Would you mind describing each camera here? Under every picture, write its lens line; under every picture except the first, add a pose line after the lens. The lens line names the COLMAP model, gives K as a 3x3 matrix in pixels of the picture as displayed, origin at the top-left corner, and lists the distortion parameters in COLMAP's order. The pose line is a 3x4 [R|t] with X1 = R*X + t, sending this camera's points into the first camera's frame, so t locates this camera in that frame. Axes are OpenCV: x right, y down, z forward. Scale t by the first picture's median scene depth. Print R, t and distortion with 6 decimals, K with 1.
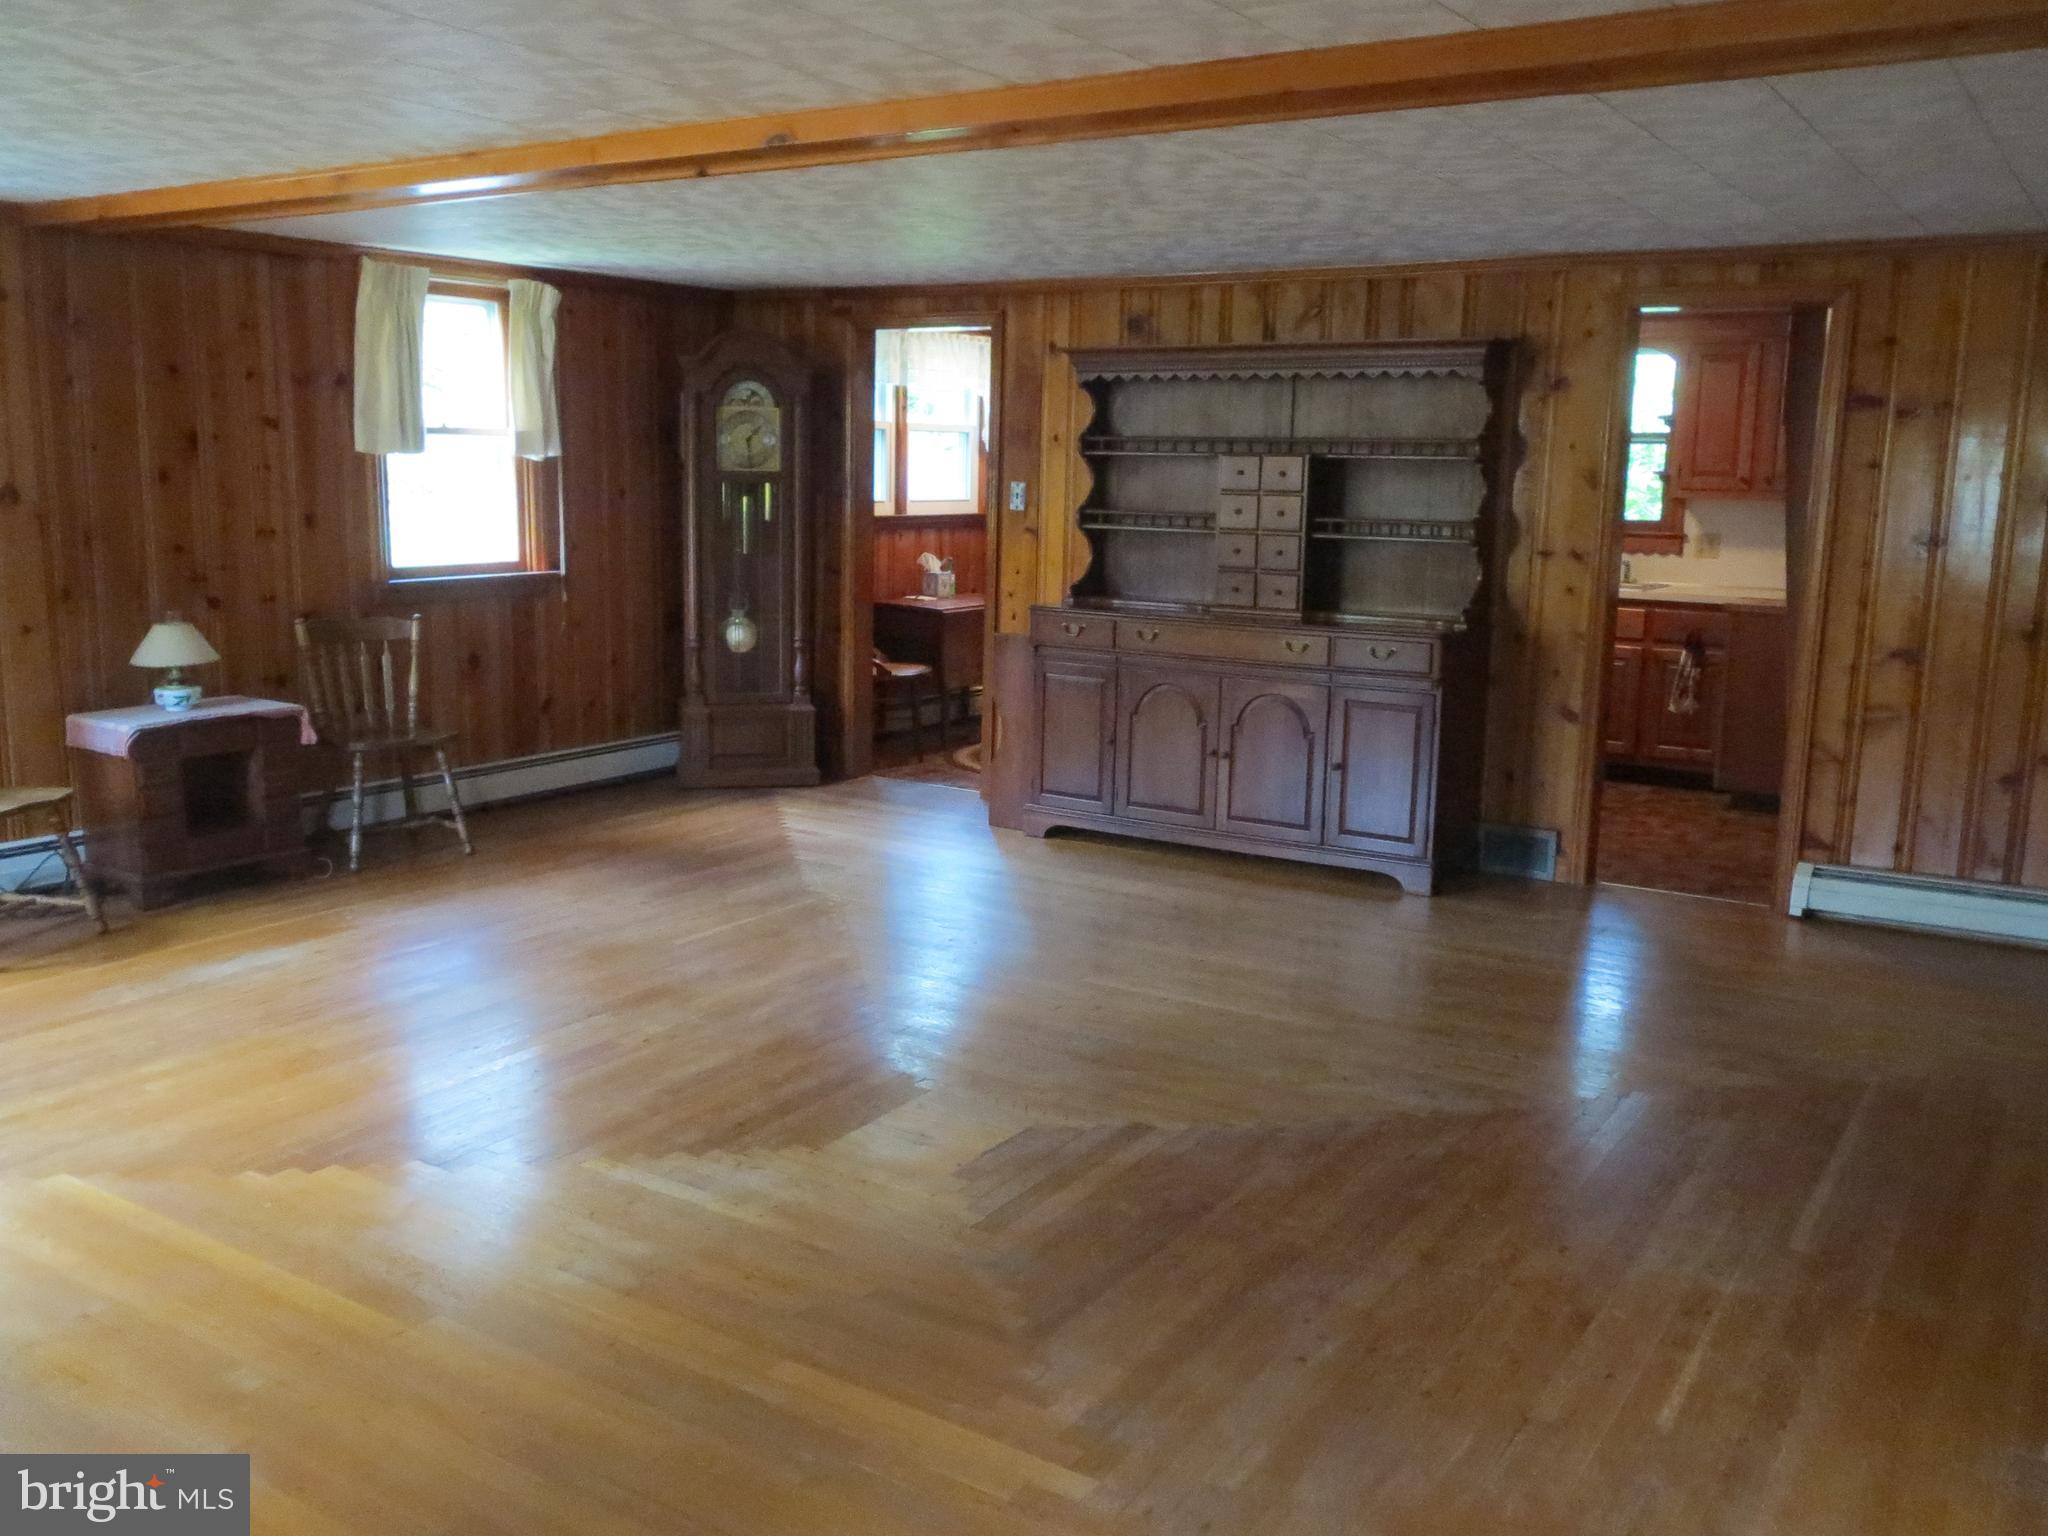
lens RADIAL K [[1770.4, 0, 1024.0], [0, 1770.4, 768.0], [0, 0, 1]] dist [-0.003679, -0.010858]
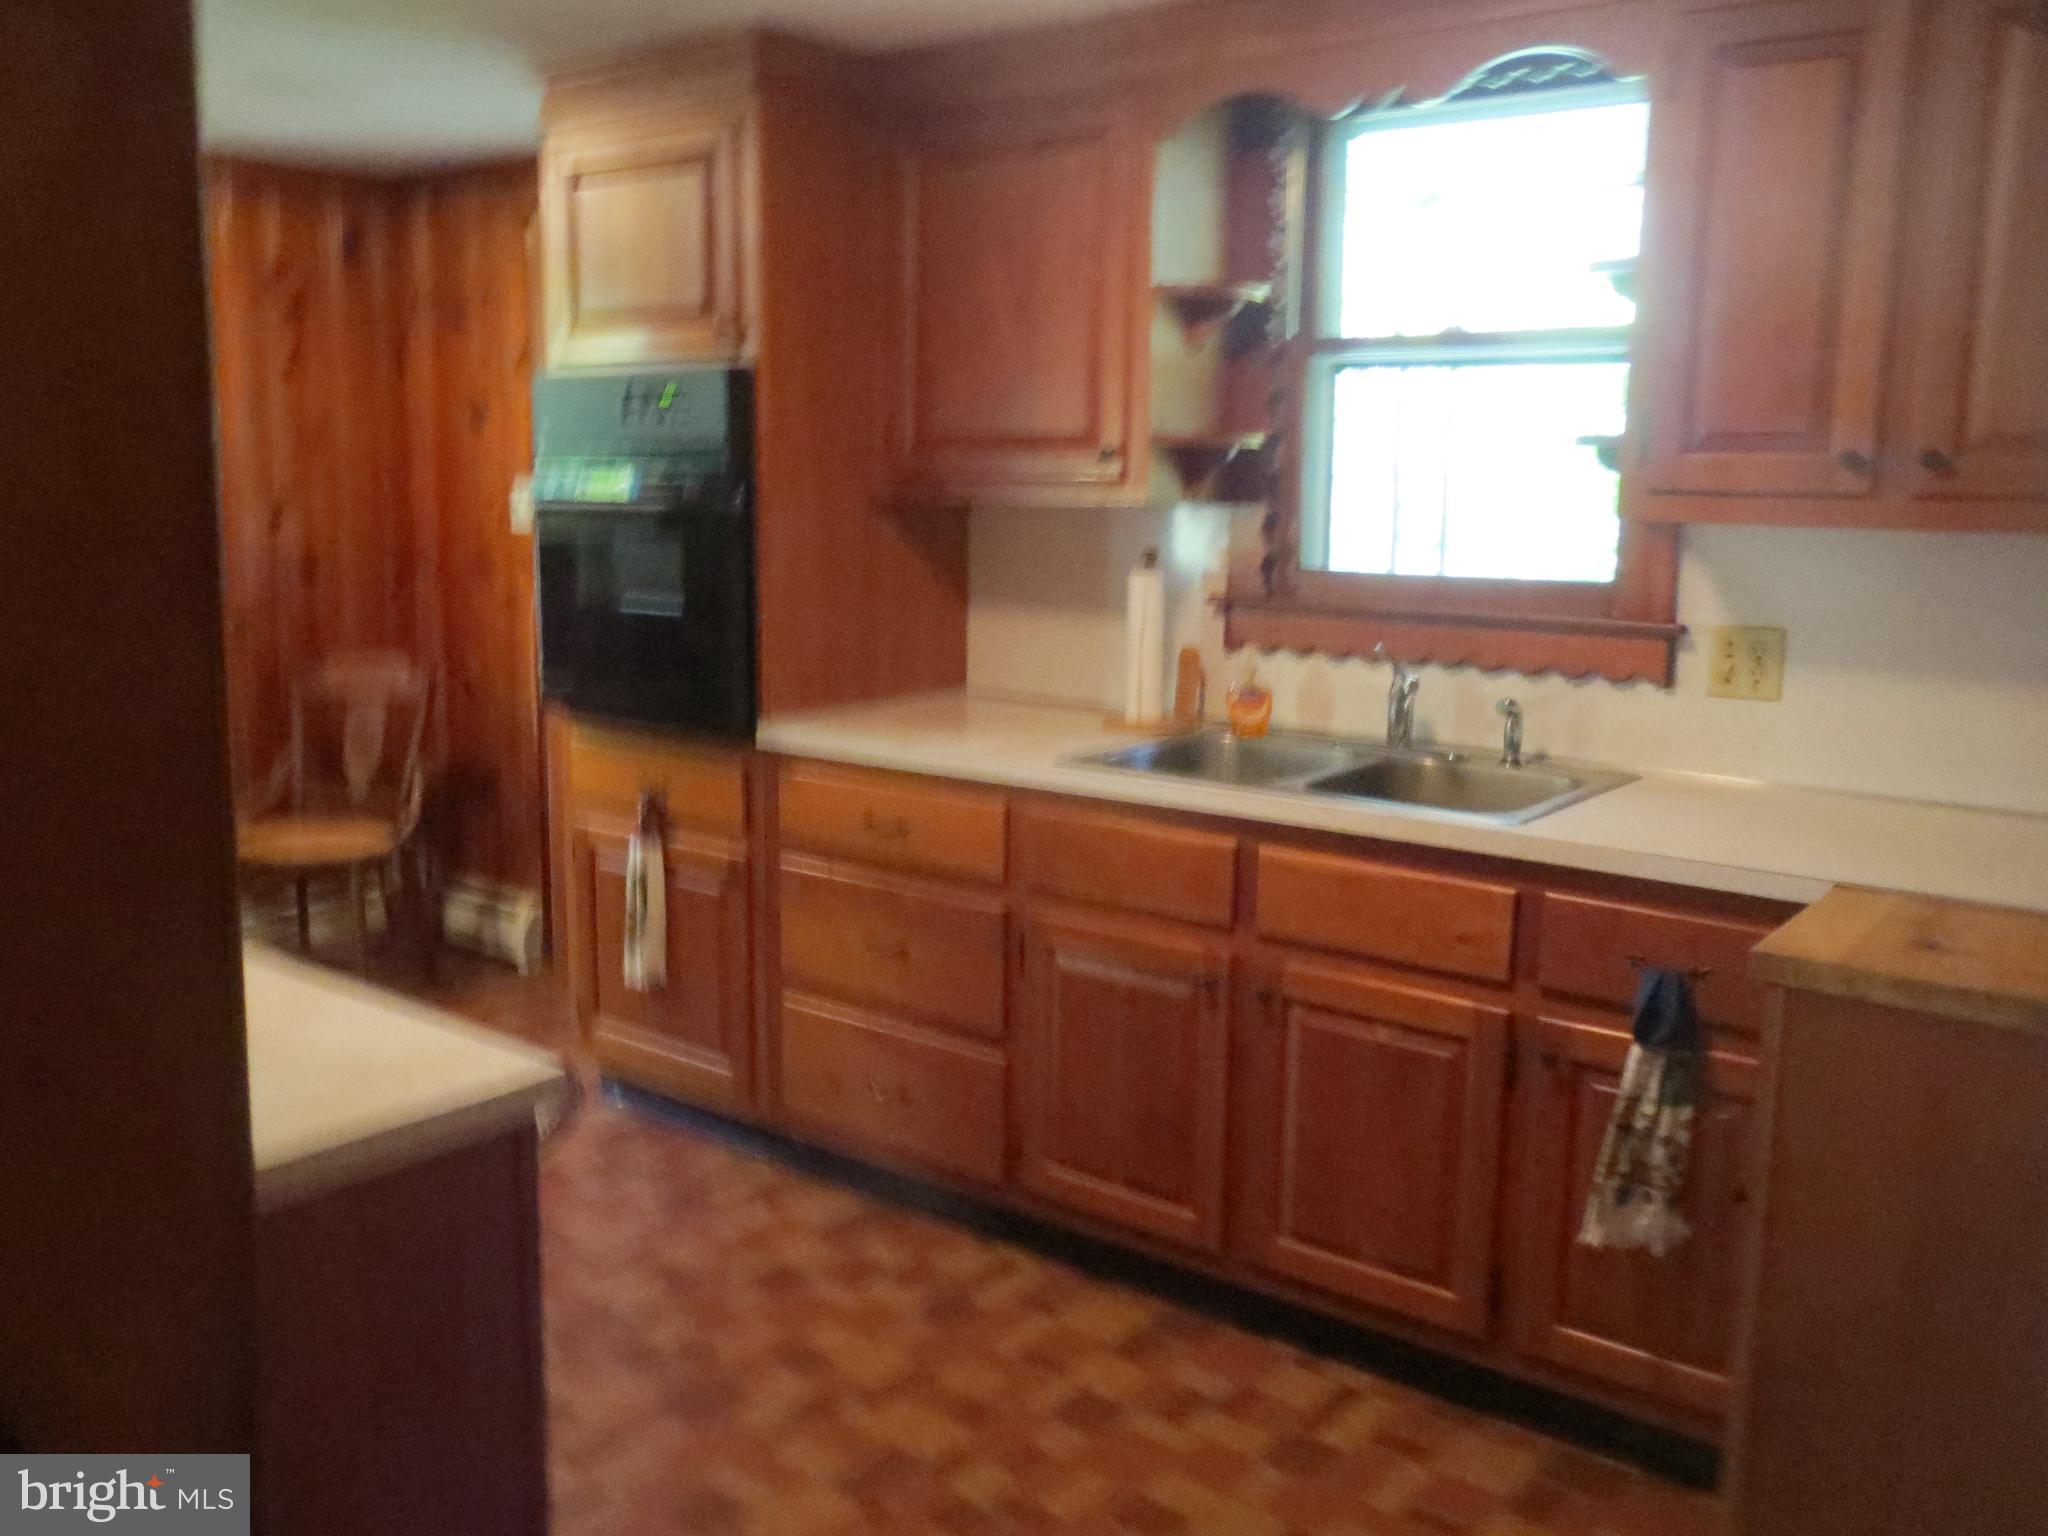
lens RADIAL K [[1770.4, 0, 1024.0], [0, 1770.4, 768.0], [0, 0, 1]] dist [-0.003679, -0.010858]
pose [[0.997284, 0.013110, -0.072479, 0.287924], [-0.013261, 0.999911, -0.001600, -0.108341], [0.072451, 0.002557, 0.997369, 0.689168]]
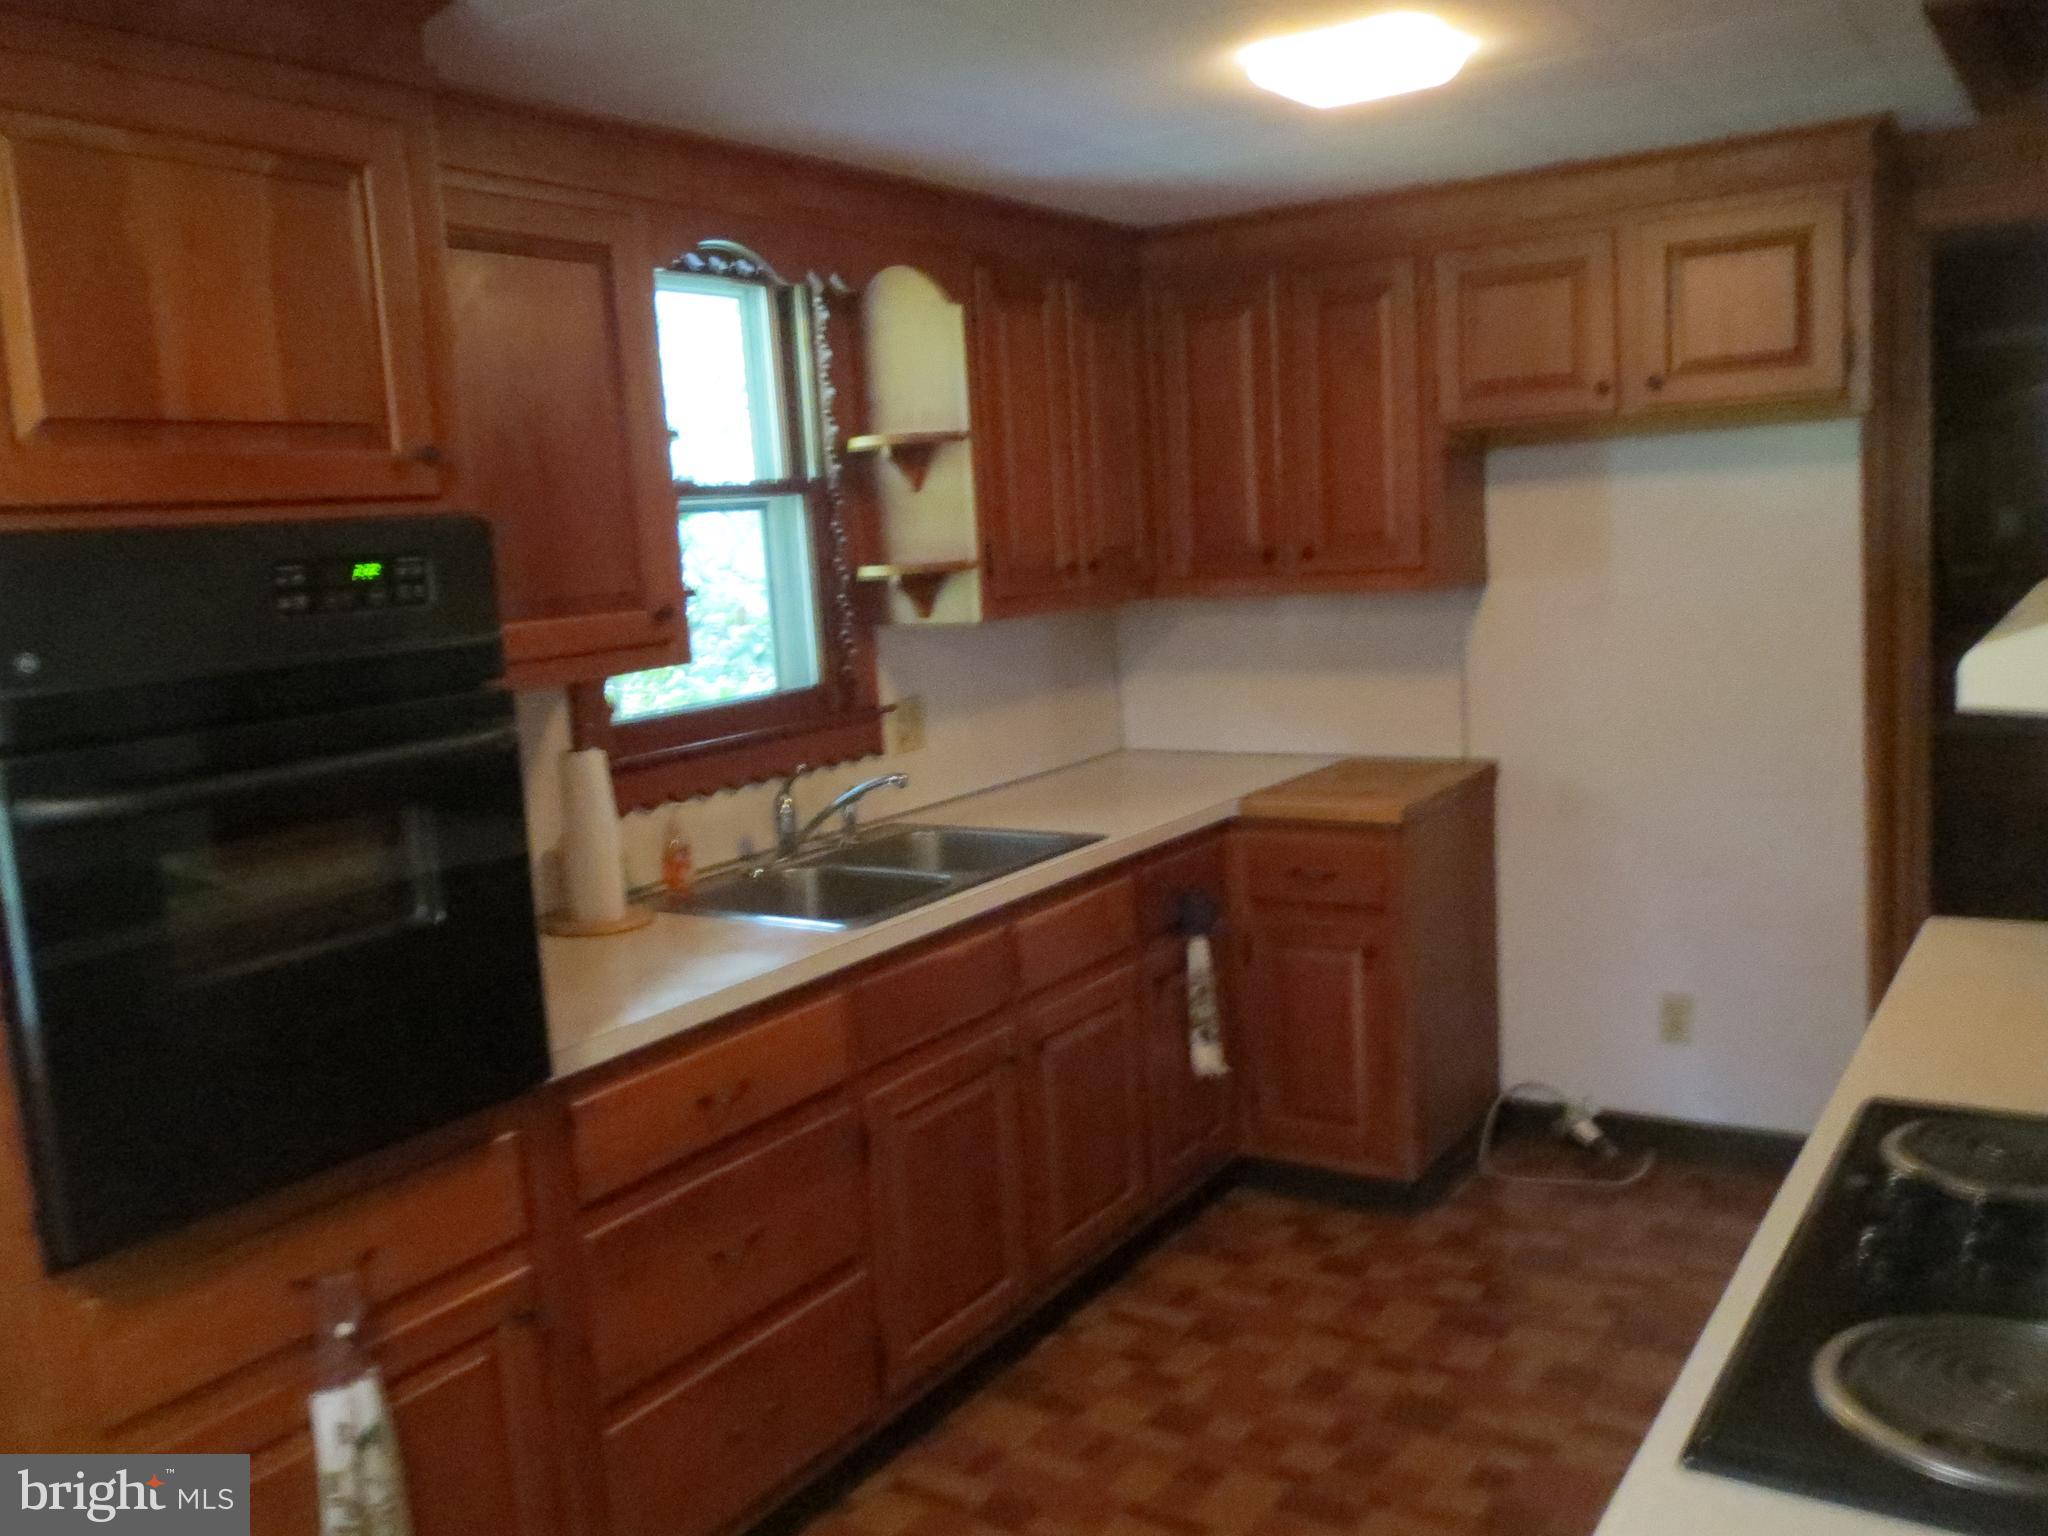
lens RADIAL K [[1770.4, 0, 1024.0], [0, 1770.4, 768.0], [0, 0, 1]] dist [-0.003679, -0.010858]
pose [[-0.009535, -0.158458, 0.987320, -0.068048], [0.231563, 0.960176, 0.156338, -0.186969], [-0.972773, 0.230117, 0.027538, 1.007803]]
